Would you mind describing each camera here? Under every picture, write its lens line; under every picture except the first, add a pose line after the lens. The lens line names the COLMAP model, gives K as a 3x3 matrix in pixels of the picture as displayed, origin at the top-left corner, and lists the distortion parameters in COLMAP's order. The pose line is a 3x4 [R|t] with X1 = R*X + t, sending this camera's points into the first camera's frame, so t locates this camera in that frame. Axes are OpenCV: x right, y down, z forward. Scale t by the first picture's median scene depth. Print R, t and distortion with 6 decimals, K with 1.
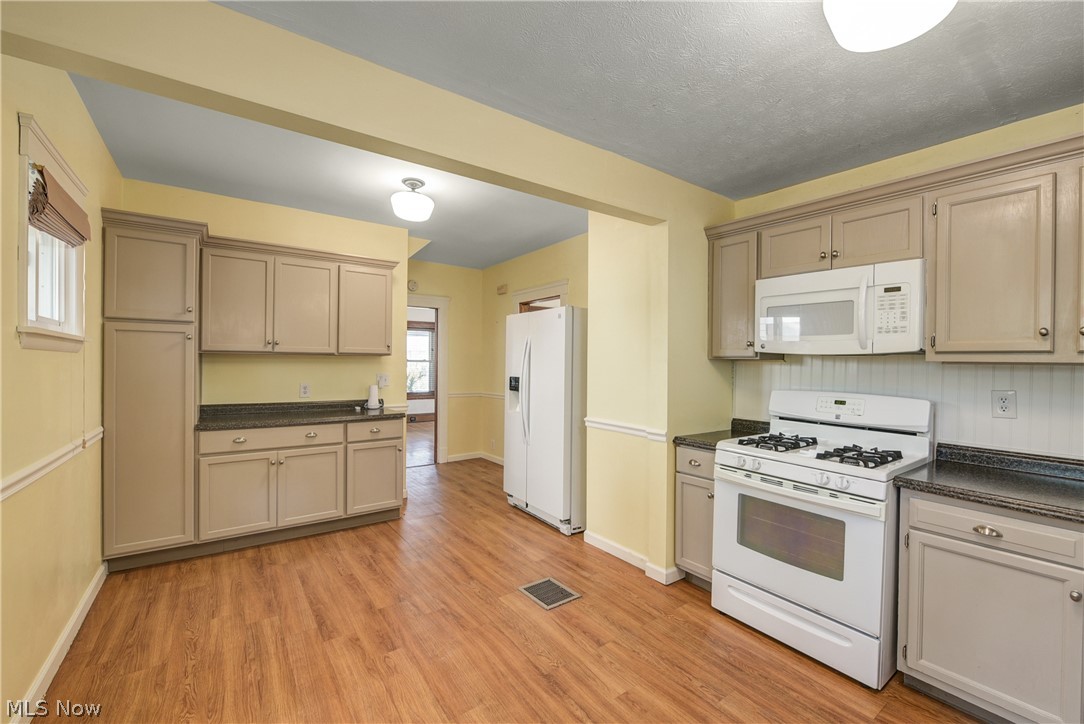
lens RADIAL K [[452.8, 0, 542.3], [0, 452.8, 362.1], [0, 0, 1]] dist [-0.004498, -0.000726]
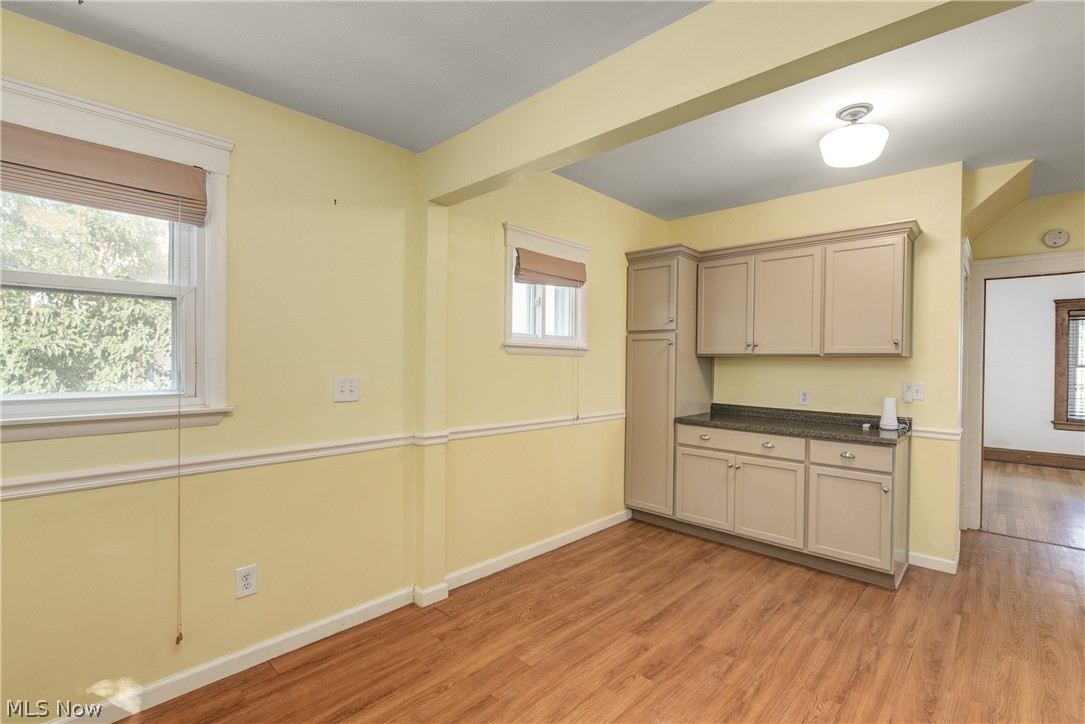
lens RADIAL K [[494.2, 0, 542.3], [0, 494.2, 364.5], [0, 0, 1]] dist [-0.001365, -0.000510]
pose [[0.185658, 0.001236, -0.982614, 0.417298], [-0.009266, 0.999957, -0.000493, 0.005054], [0.982571, 0.009196, 0.185662, 0.411444]]
